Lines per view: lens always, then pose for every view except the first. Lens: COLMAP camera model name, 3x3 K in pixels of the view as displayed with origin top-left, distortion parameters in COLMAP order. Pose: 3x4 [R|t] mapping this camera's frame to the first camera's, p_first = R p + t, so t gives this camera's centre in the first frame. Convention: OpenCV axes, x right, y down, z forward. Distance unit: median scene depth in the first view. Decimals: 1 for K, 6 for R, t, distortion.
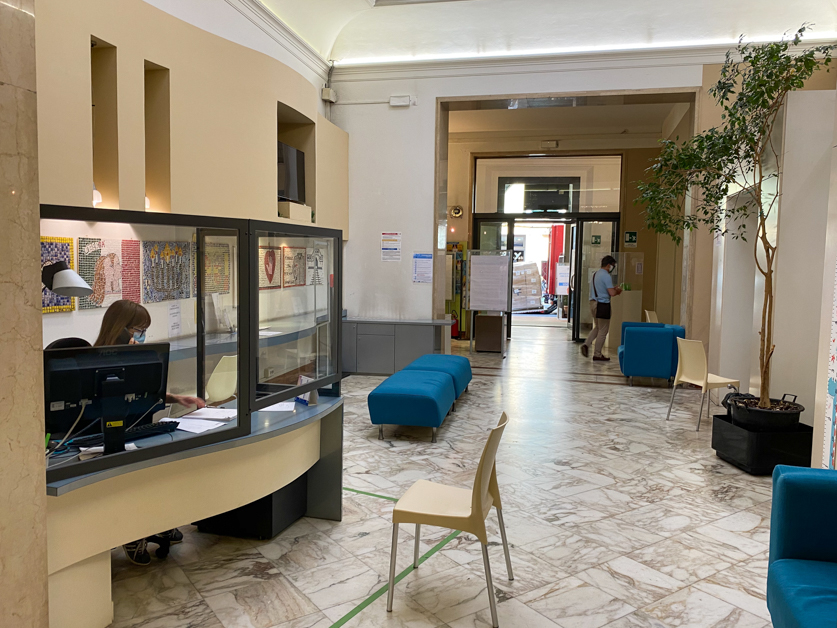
lens RADIAL K [[632.8, 0, 418.5], [0, 632.8, 314.0], [0, 0, 1]] dist [0.012666, -0.003024]
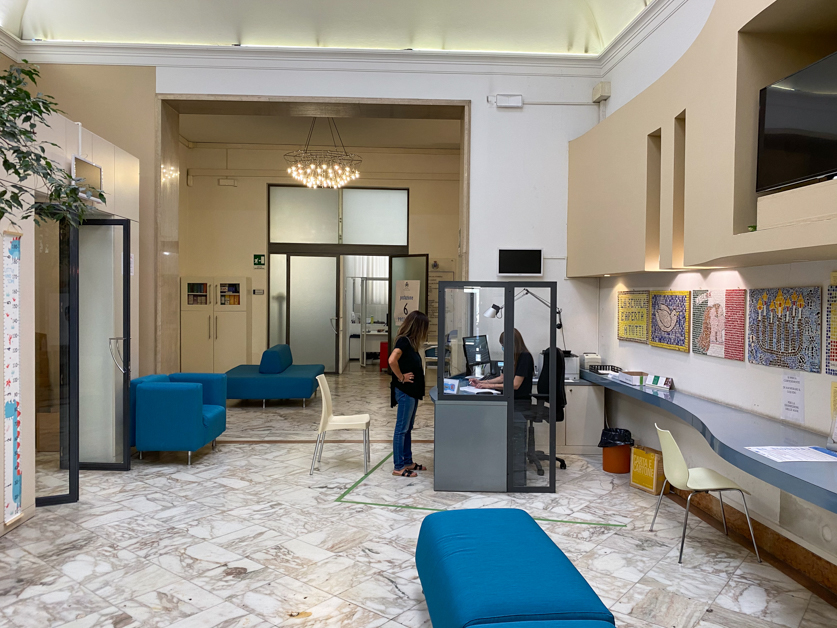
lens RADIAL K [[632.8, 0, 418.5], [0, 632.8, 314.0], [0, 0, 1]] dist [0.012666, -0.003024]
pose [[-0.956495, -0.019840, -0.291073, 0.259695], [-0.053413, 0.992731, 0.107855, -0.163788], [0.286817, 0.118709, -0.950602, 1.839931]]
